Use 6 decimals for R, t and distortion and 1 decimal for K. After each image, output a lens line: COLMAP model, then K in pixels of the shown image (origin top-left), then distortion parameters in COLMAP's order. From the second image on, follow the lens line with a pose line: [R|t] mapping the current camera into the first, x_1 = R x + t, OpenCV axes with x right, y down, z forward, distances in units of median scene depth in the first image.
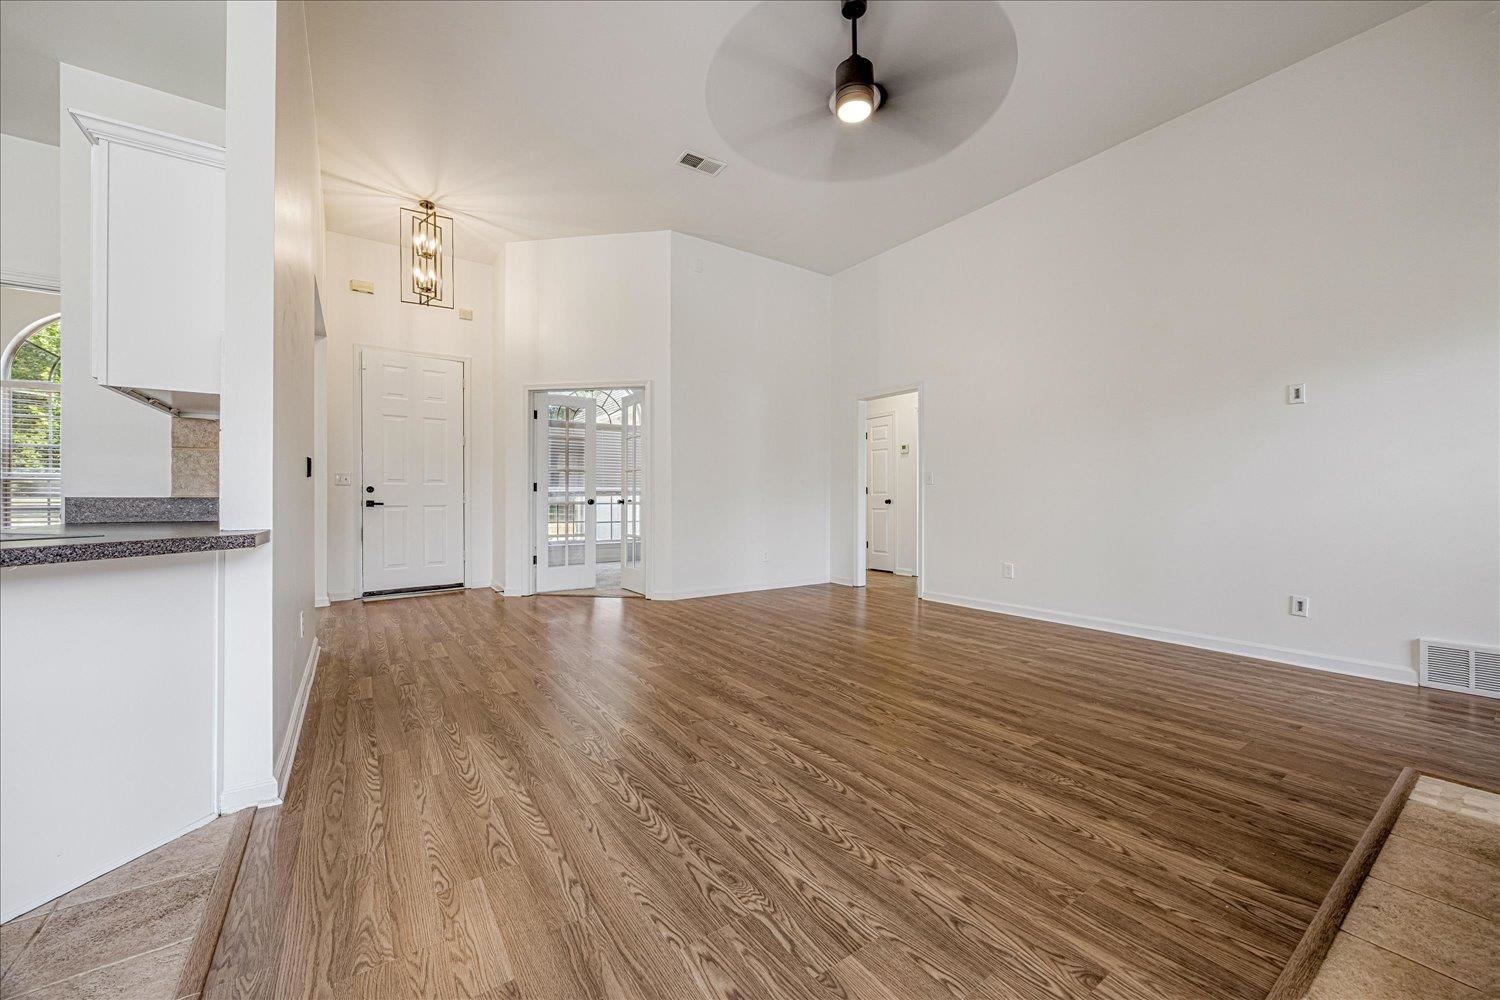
lens RADIAL K [[570.2, 0, 755.9], [0, 570.2, 500.5], [0, 0, 1]] dist [-0.000060, -0.000090]
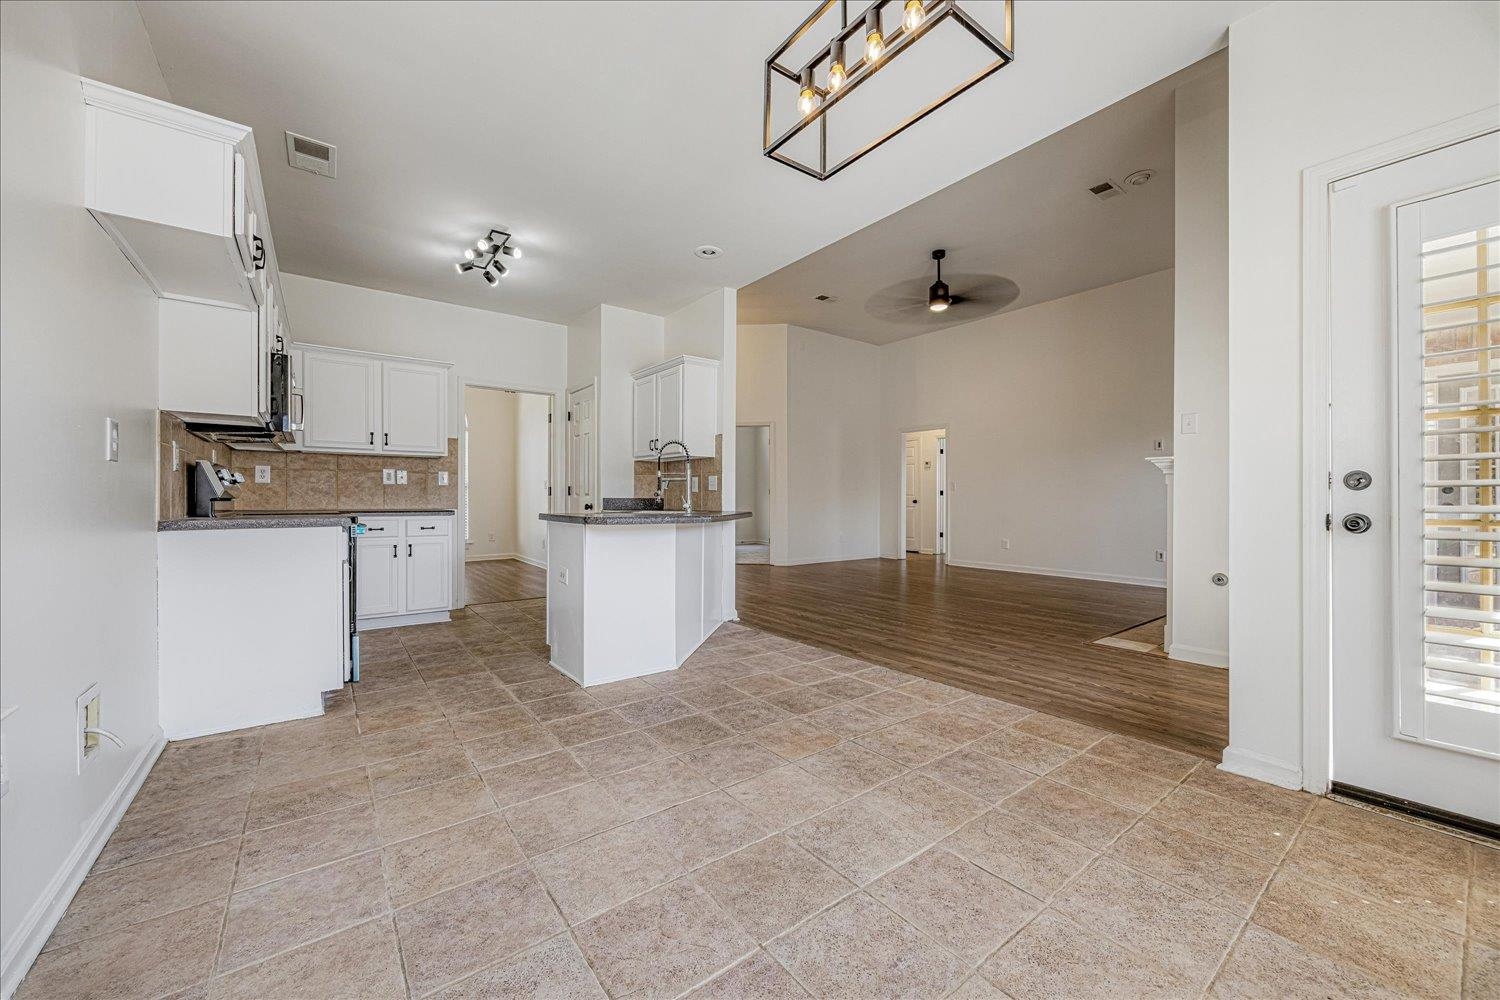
lens RADIAL K [[564.5, 0, 750.0], [0, 564.5, 500.0], [0, 0, 1]] dist [-0.000698, -0.000088]
pose [[0.999572, 0.003438, 0.029051, -0.292542], [-0.003423, 0.999994, -0.000592, 0.000480], [-0.029053, 0.000492, 0.999578, -0.516245]]
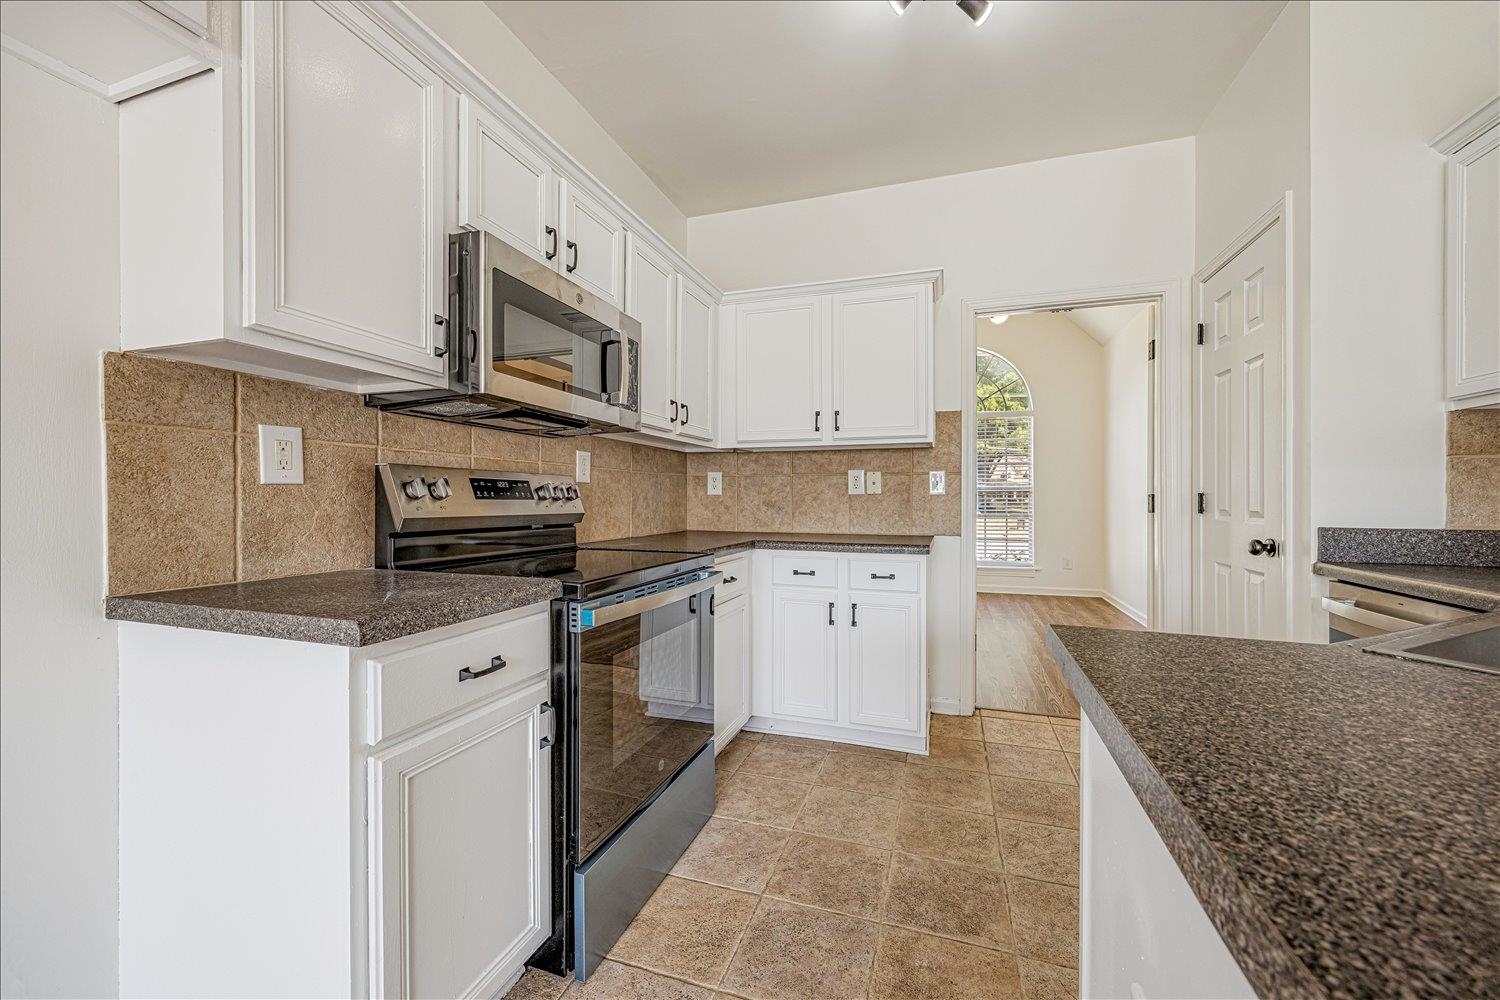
lens RADIAL K [[570.2, 0, 755.9], [0, 570.2, 500.5], [0, 0, 1]] dist [-0.000060, -0.000090]
pose [[0.590861, 0.003064, -0.806768, -0.434938], [-0.006621, 0.999978, -0.001051, -0.015211], [0.806747, 0.005963, 0.590868, -0.033401]]
